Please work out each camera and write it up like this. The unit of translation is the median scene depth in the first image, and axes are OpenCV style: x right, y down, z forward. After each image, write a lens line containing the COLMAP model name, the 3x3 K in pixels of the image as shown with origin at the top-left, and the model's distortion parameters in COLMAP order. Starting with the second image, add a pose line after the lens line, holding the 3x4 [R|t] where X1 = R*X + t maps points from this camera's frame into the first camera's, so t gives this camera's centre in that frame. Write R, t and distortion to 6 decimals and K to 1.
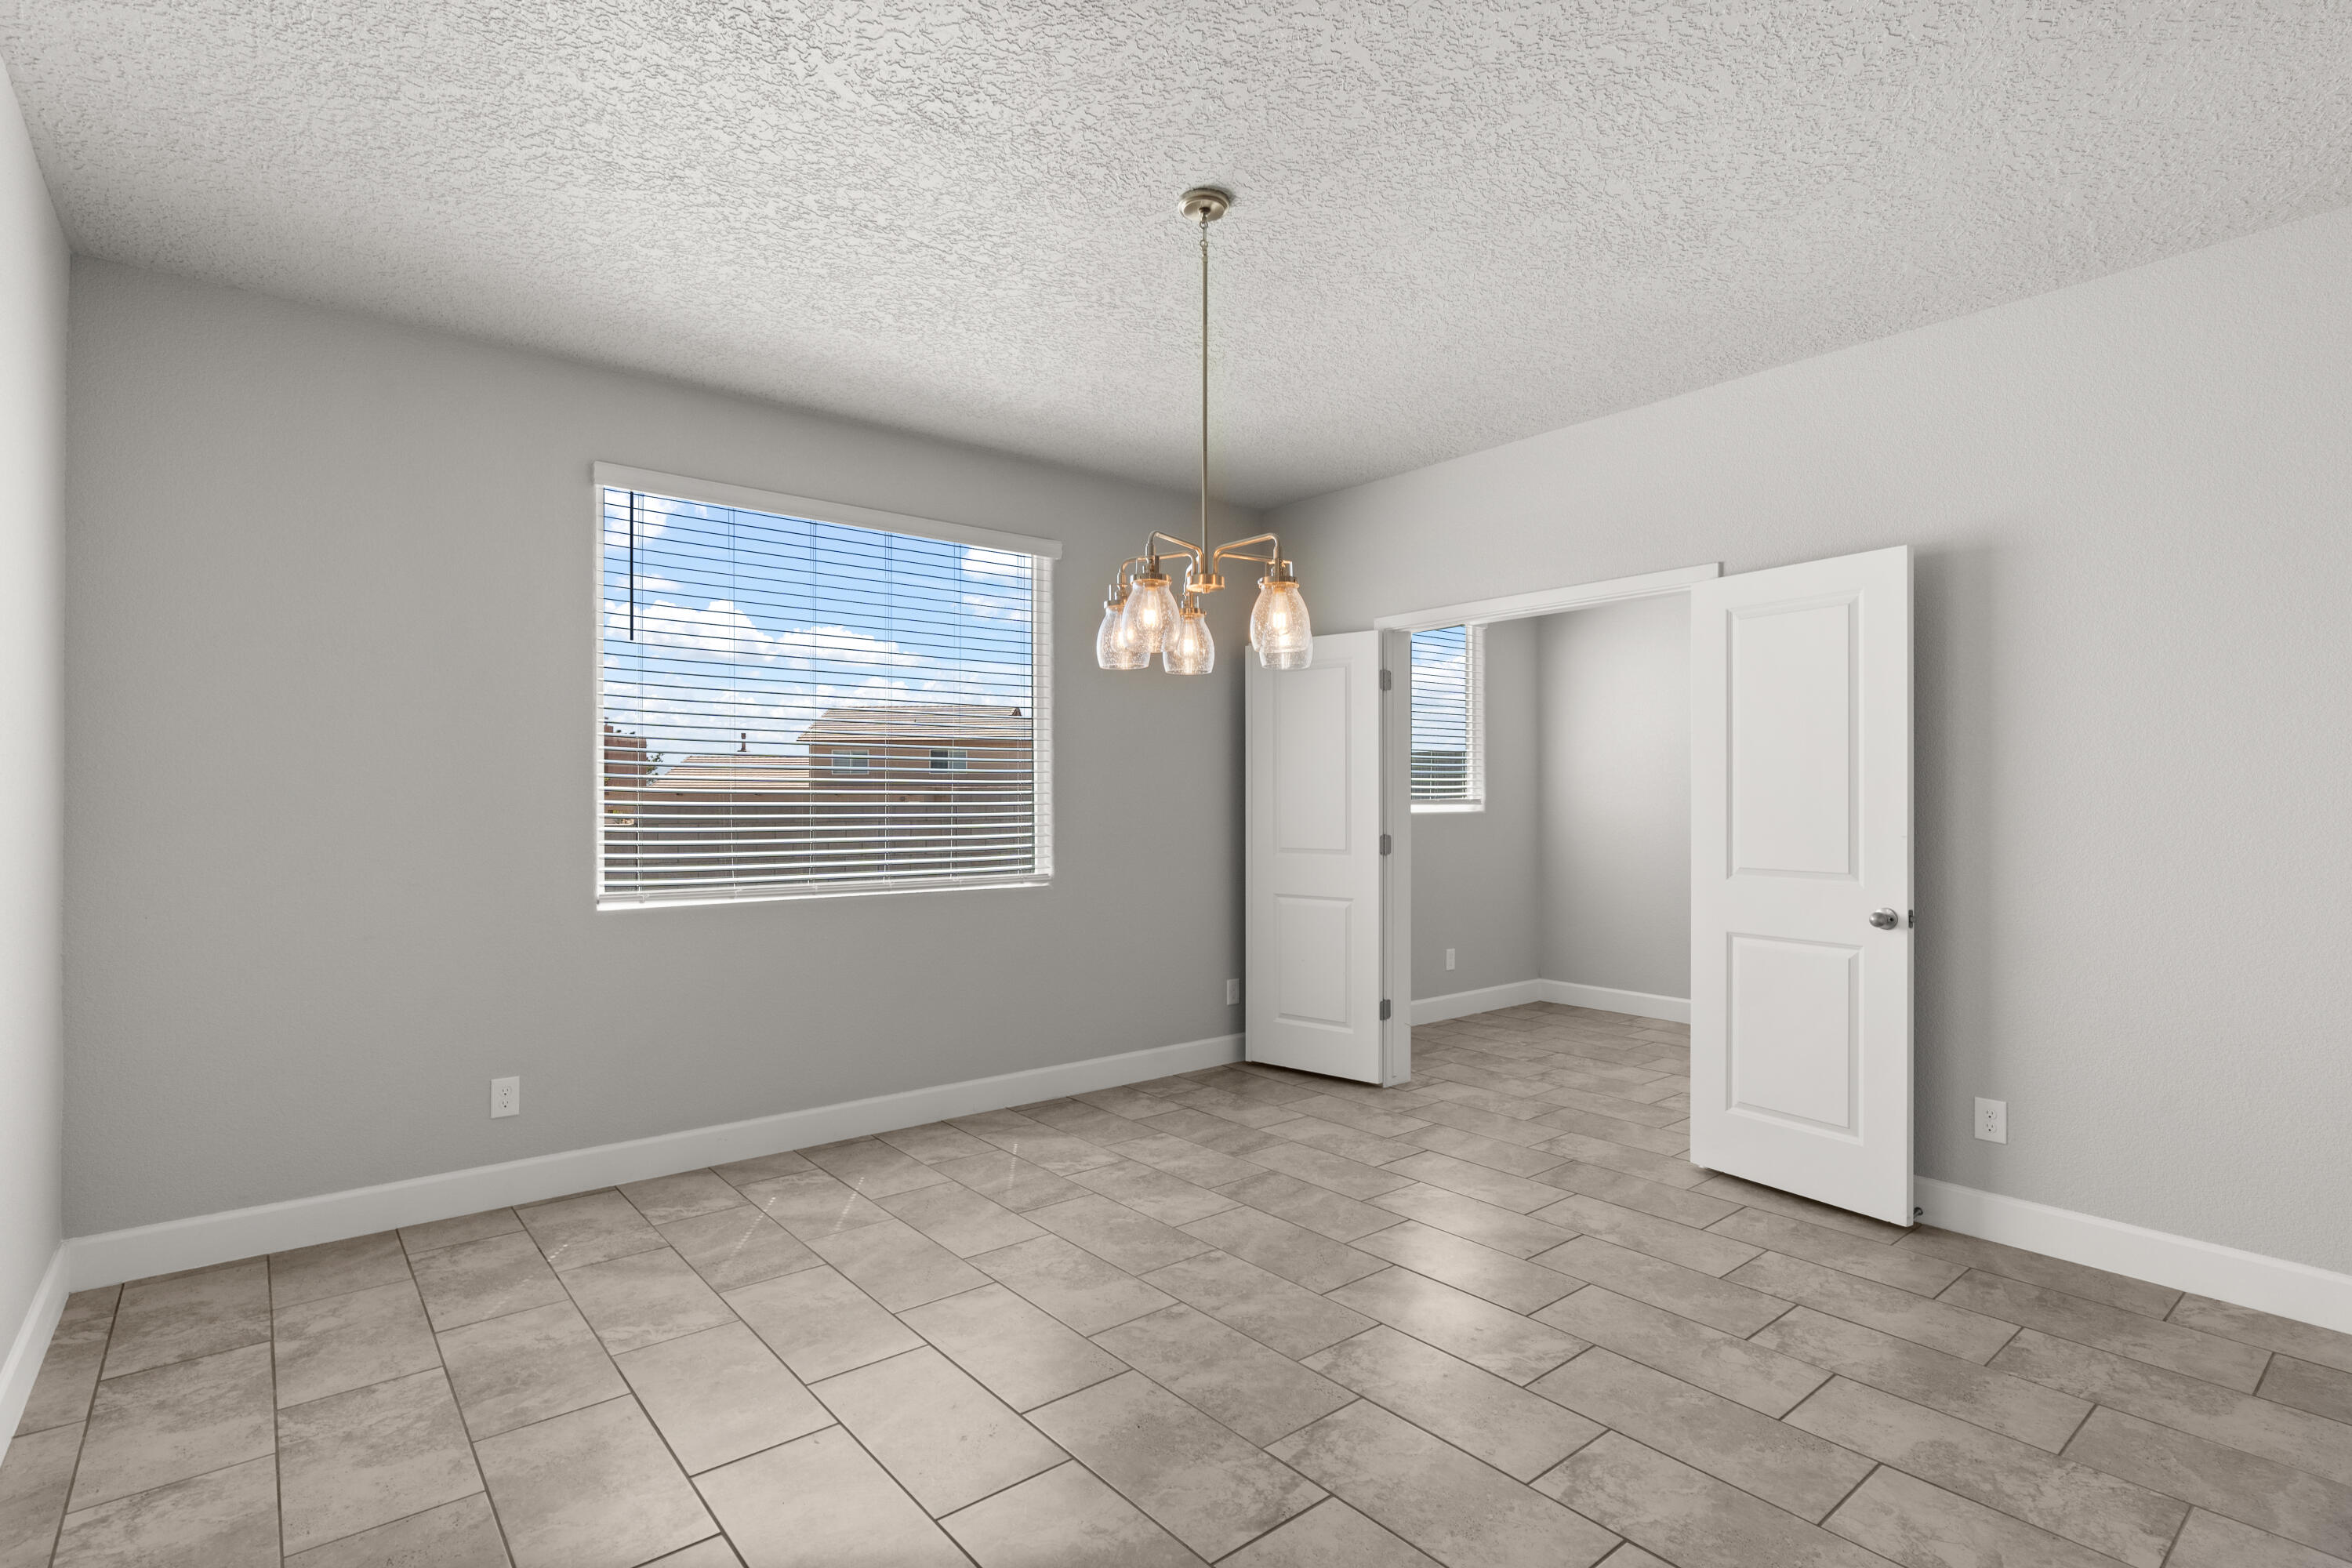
lens RADIAL K [[1107.7, 0, 1162.9], [0, 1107.7, 800.4], [0, 0, 1]] dist [-0.001099, -0.000660]
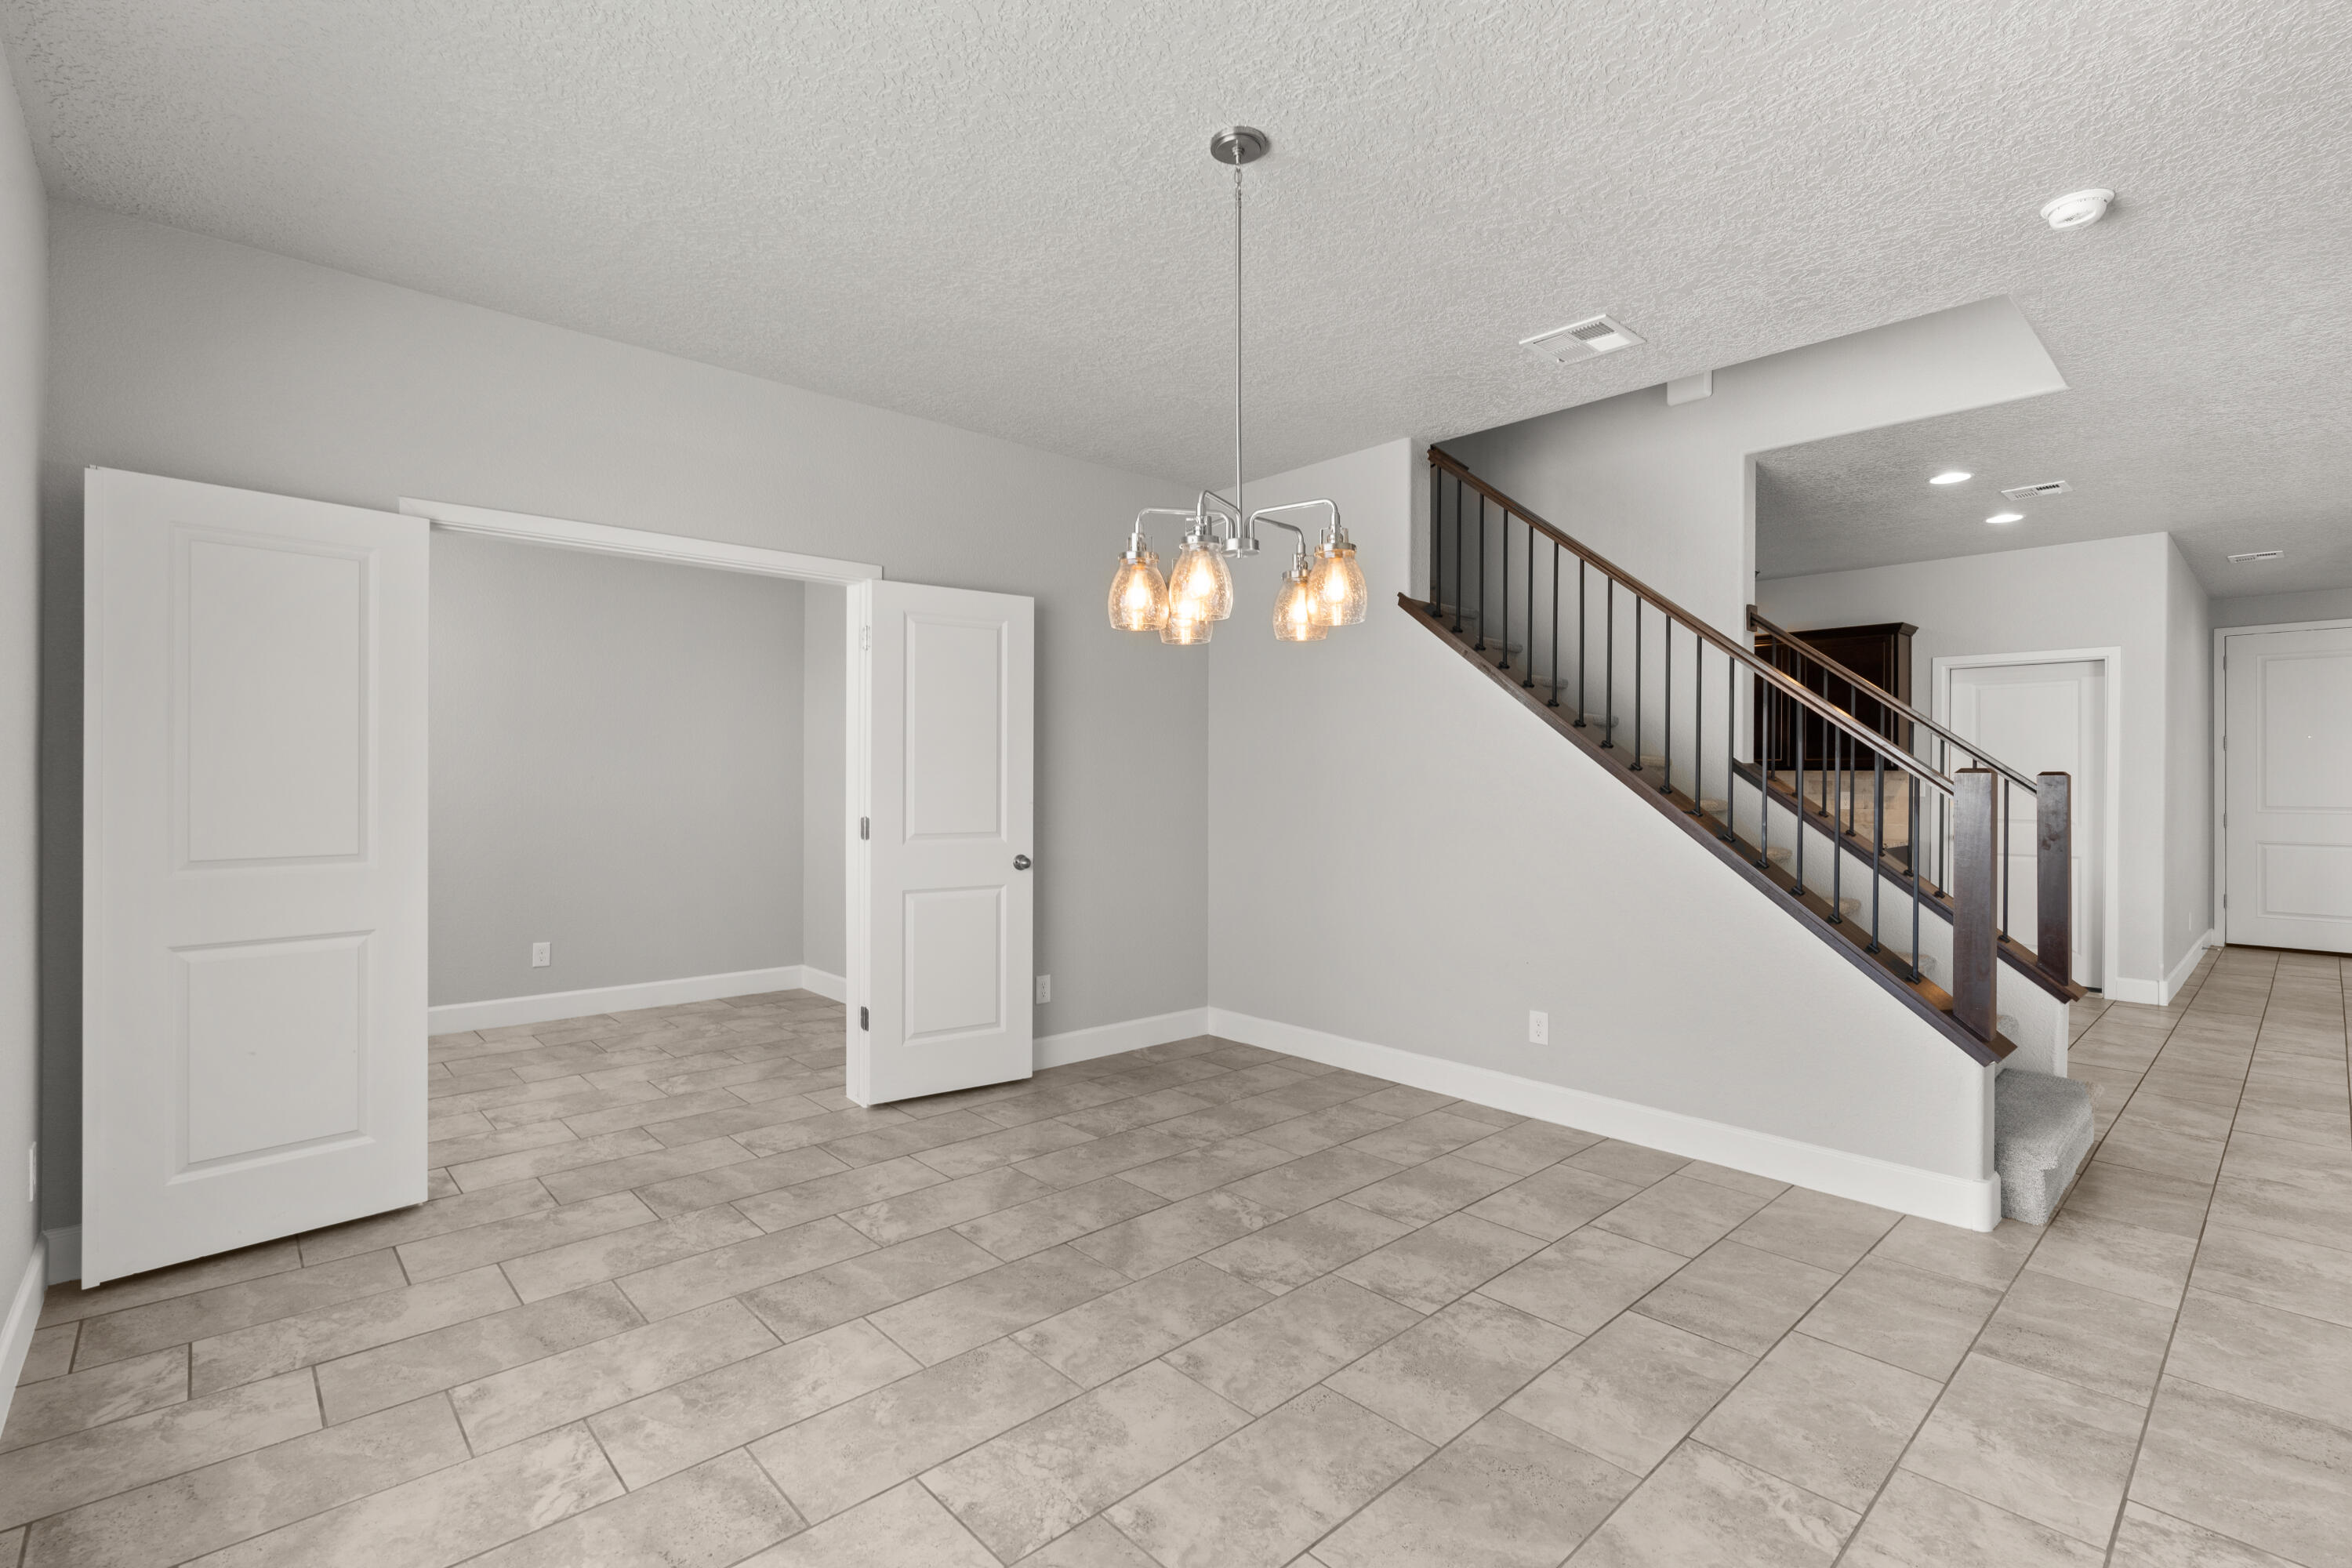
lens RADIAL K [[1073.1, 0, 1152.8], [0, 1073.1, 776.1], [0, 0, 1]] dist [-0.002804, 0.001667]
pose [[-0.047254, 0.003423, 0.998877, -0.714686], [-0.005282, 0.999979, -0.003677, 0.002684], [-0.998869, -0.005450, -0.047235, 0.912838]]
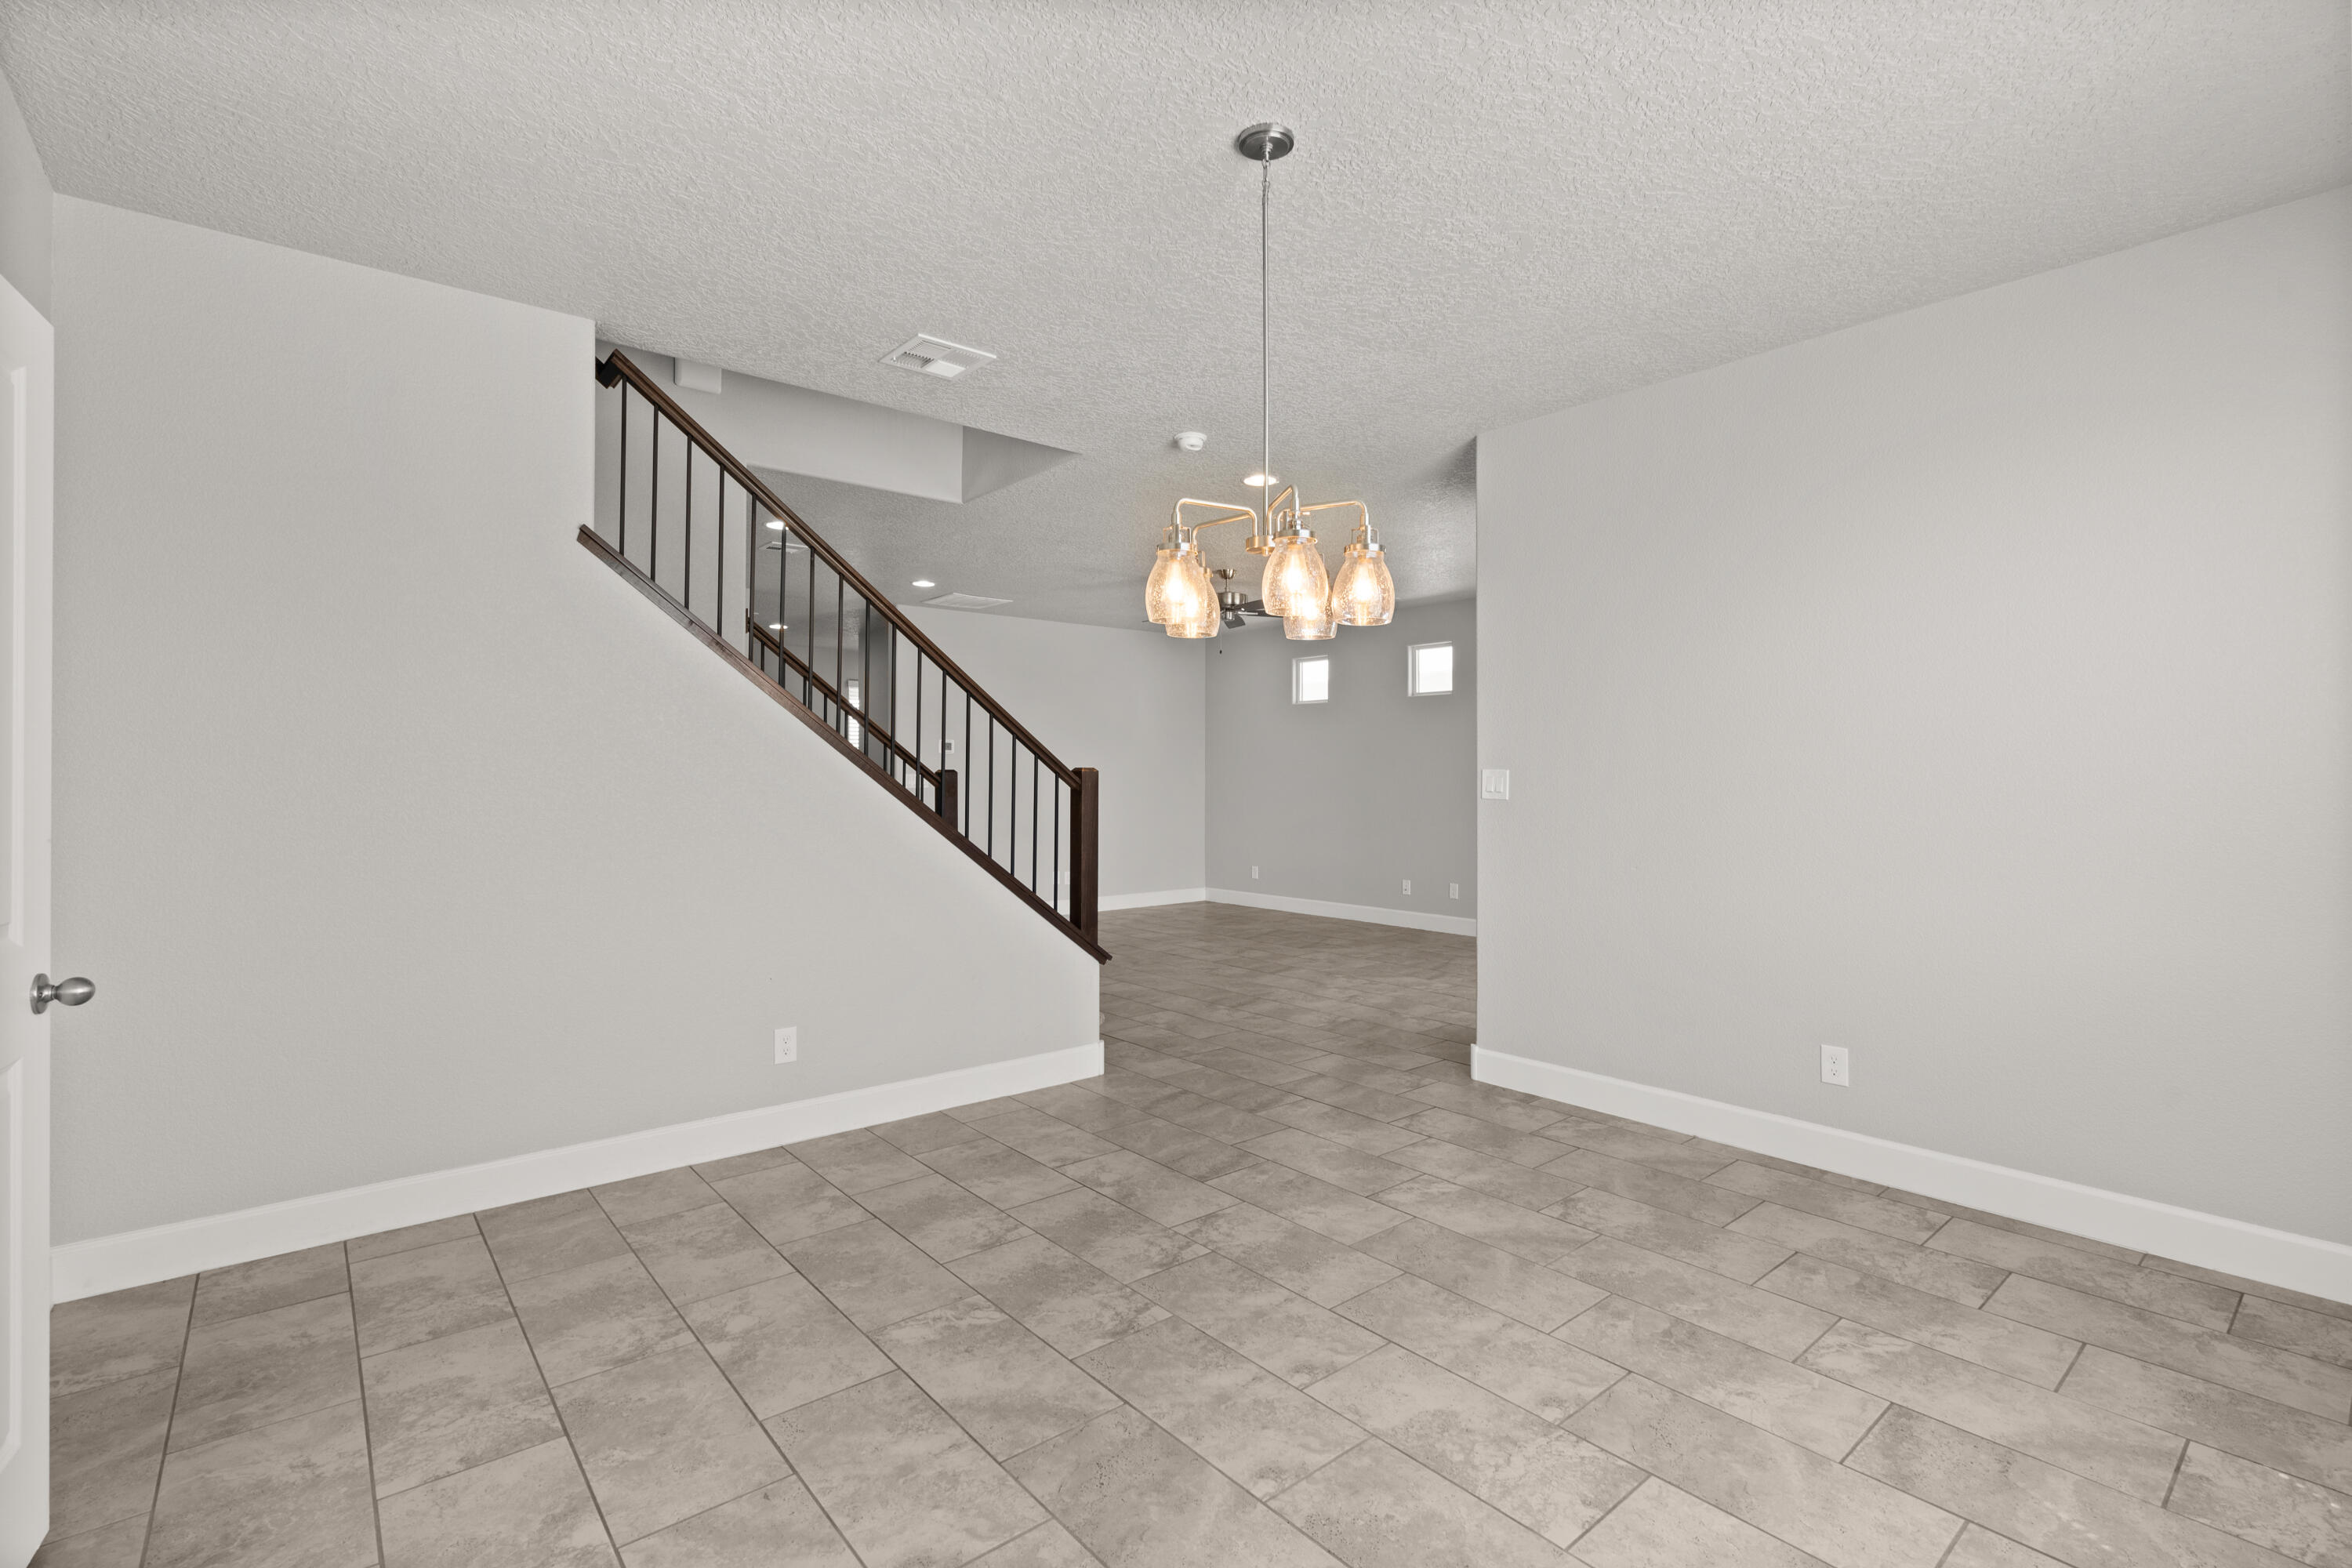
lens RADIAL K [[1073.1, 0, 1183.1], [0, 1073.1, 778.1], [0, 0, 1]] dist [-0.002804, 0.001667]
pose [[-0.999698, -0.000648, -0.024551, 0.106935], [-0.000616, 0.999999, -0.001311, 0.002887], [0.024552, -0.001295, -0.999698, 1.559955]]
